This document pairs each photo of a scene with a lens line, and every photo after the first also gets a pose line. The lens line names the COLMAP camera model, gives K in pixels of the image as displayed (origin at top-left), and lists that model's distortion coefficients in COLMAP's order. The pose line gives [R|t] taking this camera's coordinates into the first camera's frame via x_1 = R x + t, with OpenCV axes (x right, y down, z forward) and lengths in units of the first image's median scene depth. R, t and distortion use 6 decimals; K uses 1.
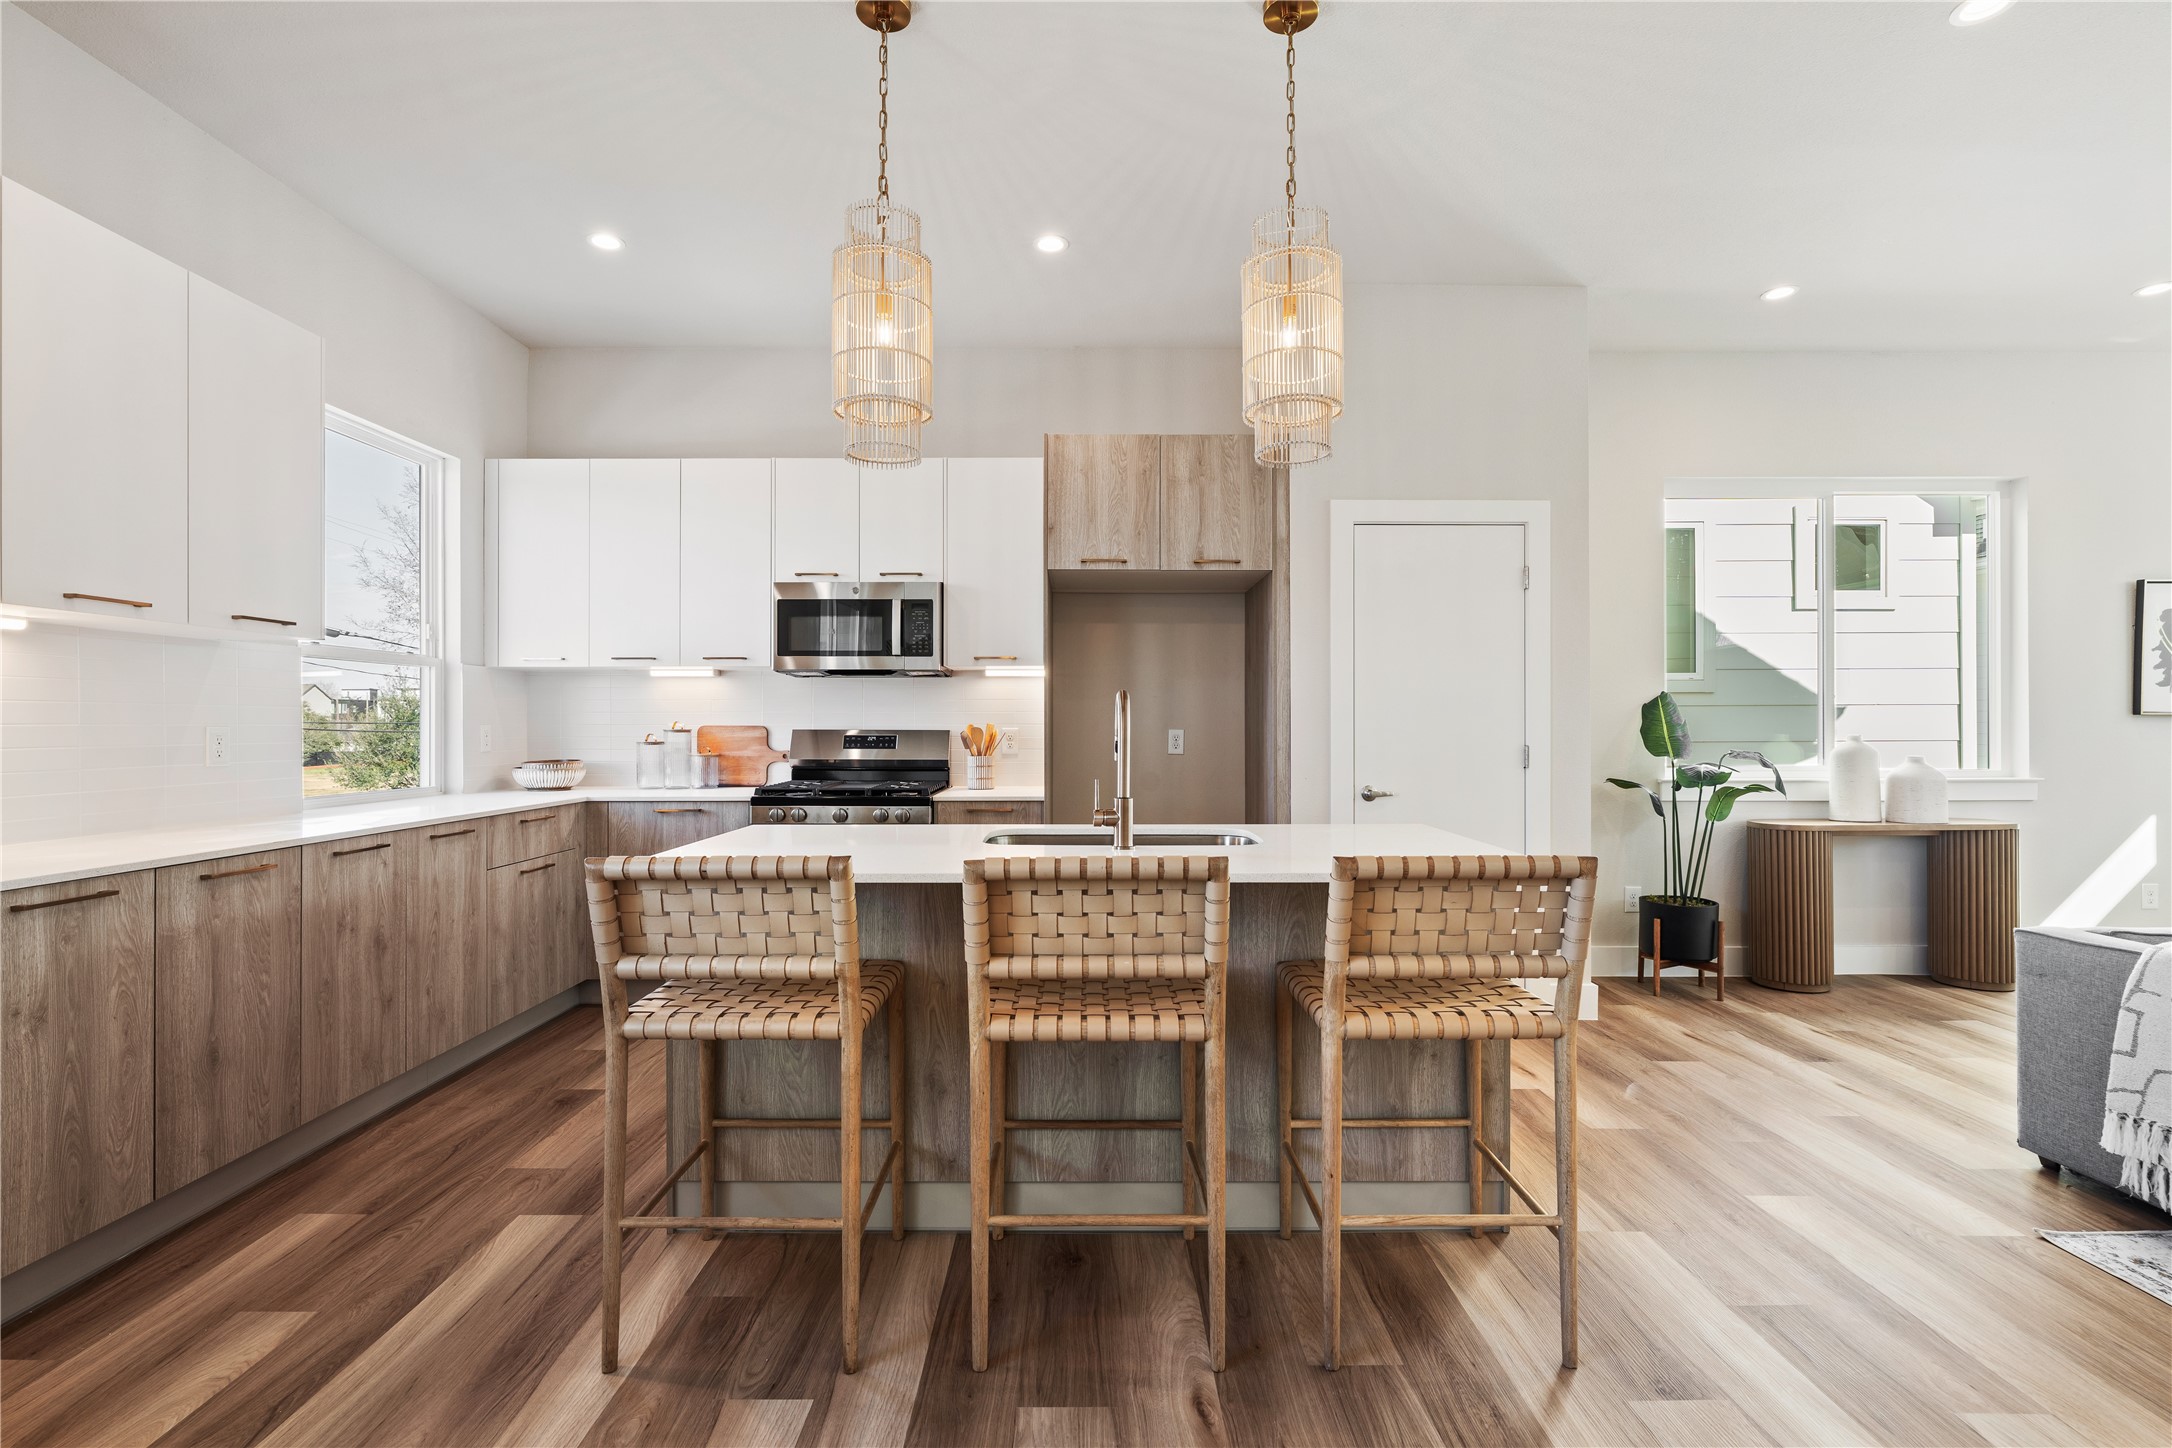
lens RADIAL K [[976.3, 0, 1083.2], [0, 976.3, 722.3], [0, 0, 1]] dist [-0.007887, 0.002433]
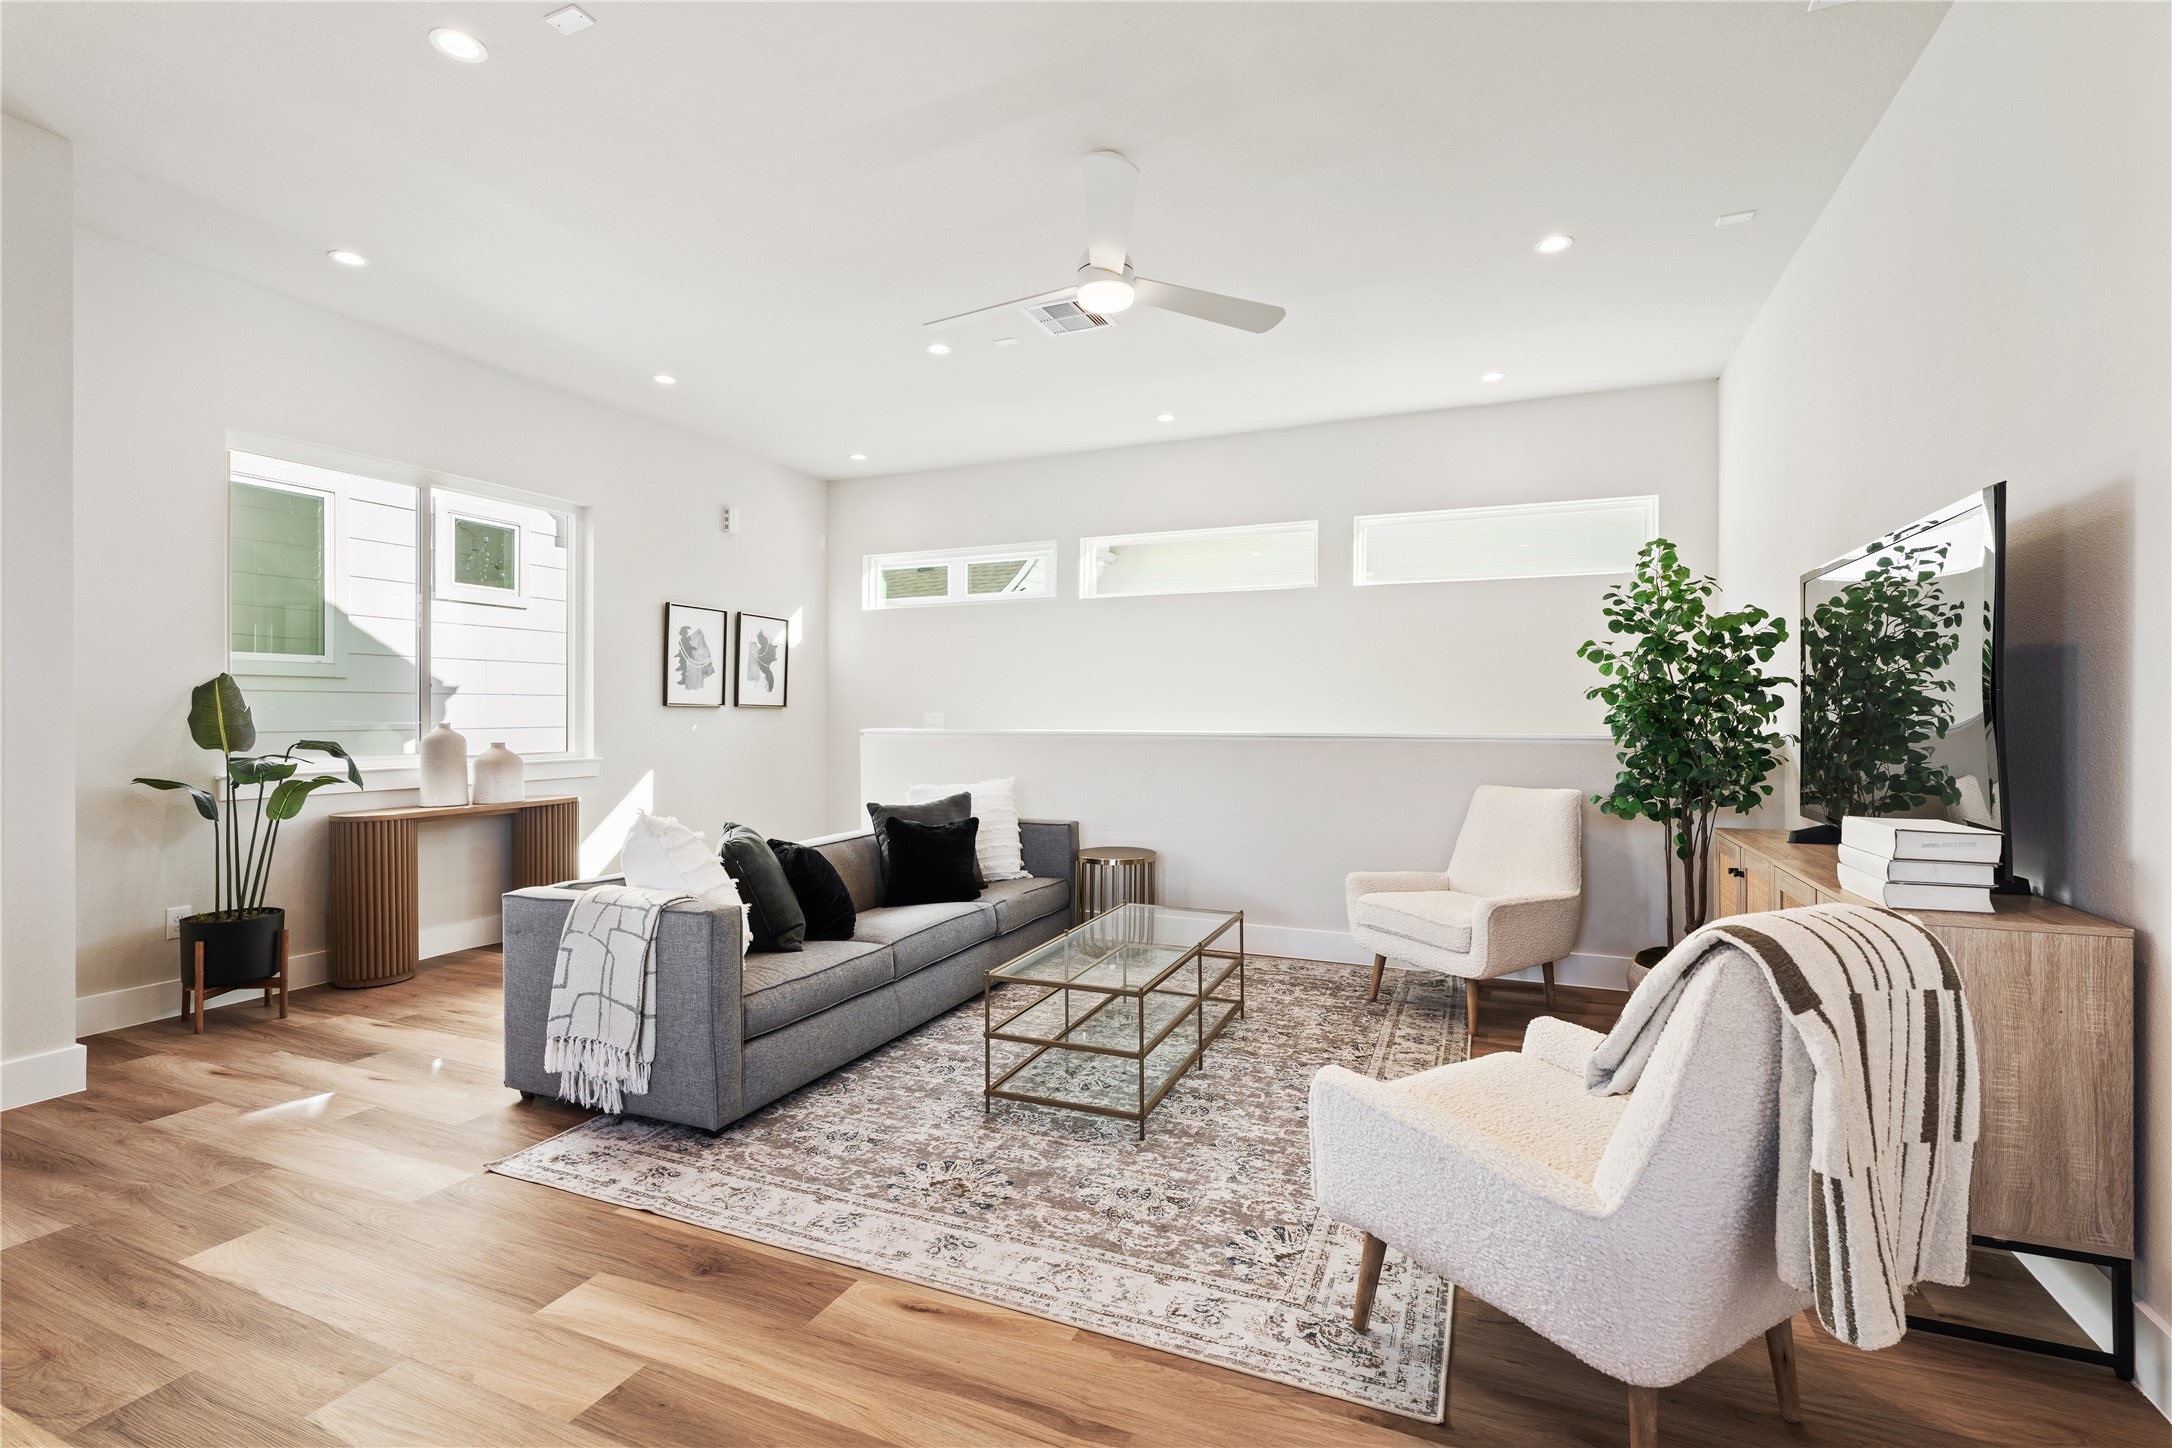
lens RADIAL K [[976.3, 0, 1090.0], [0, 976.3, 716.7], [0, 0, 1]] dist [-0.007887, 0.002433]
pose [[0.395255, -0.000553, 0.918571, 0.134358], [-0.004531, 0.999986, 0.002552, 0.001190], [-0.918560, -0.005170, 0.395248, -0.044520]]
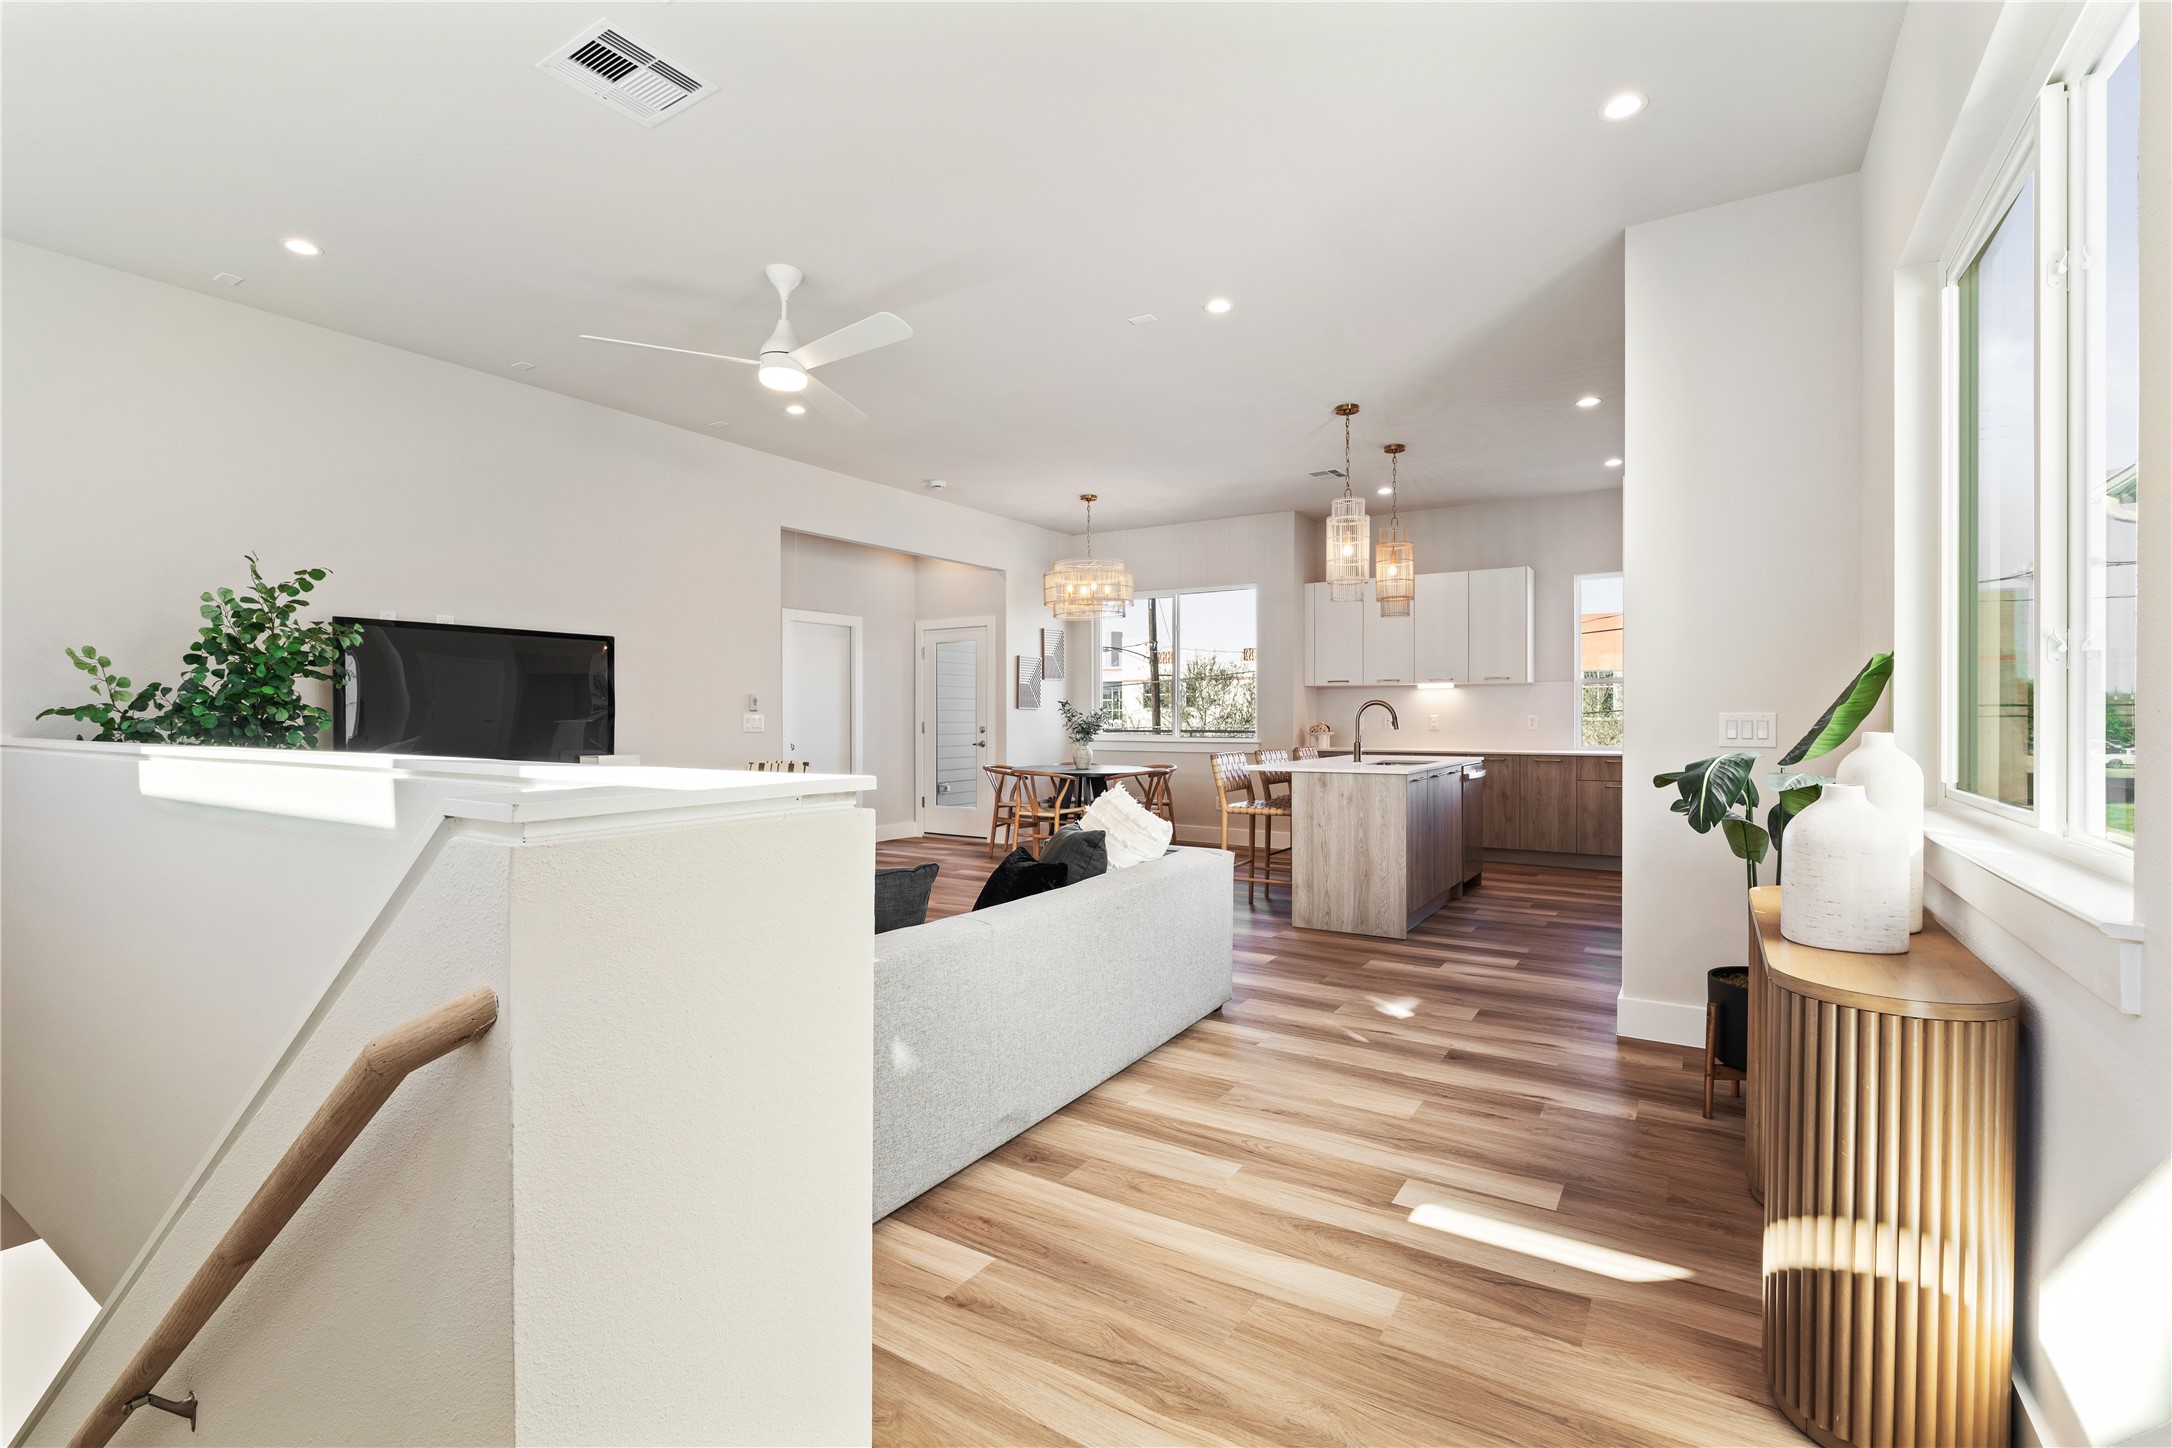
lens RADIAL K [[976.3, 0, 1088.5], [0, 976.3, 717.9], [0, 0, 1]] dist [-0.007887, 0.002433]
pose [[-0.540572, 0.001733, -0.841296, 1.585569], [0.003945, 0.999992, -0.000475, 0.006645], [0.841289, -0.003576, -0.540575, 1.092202]]
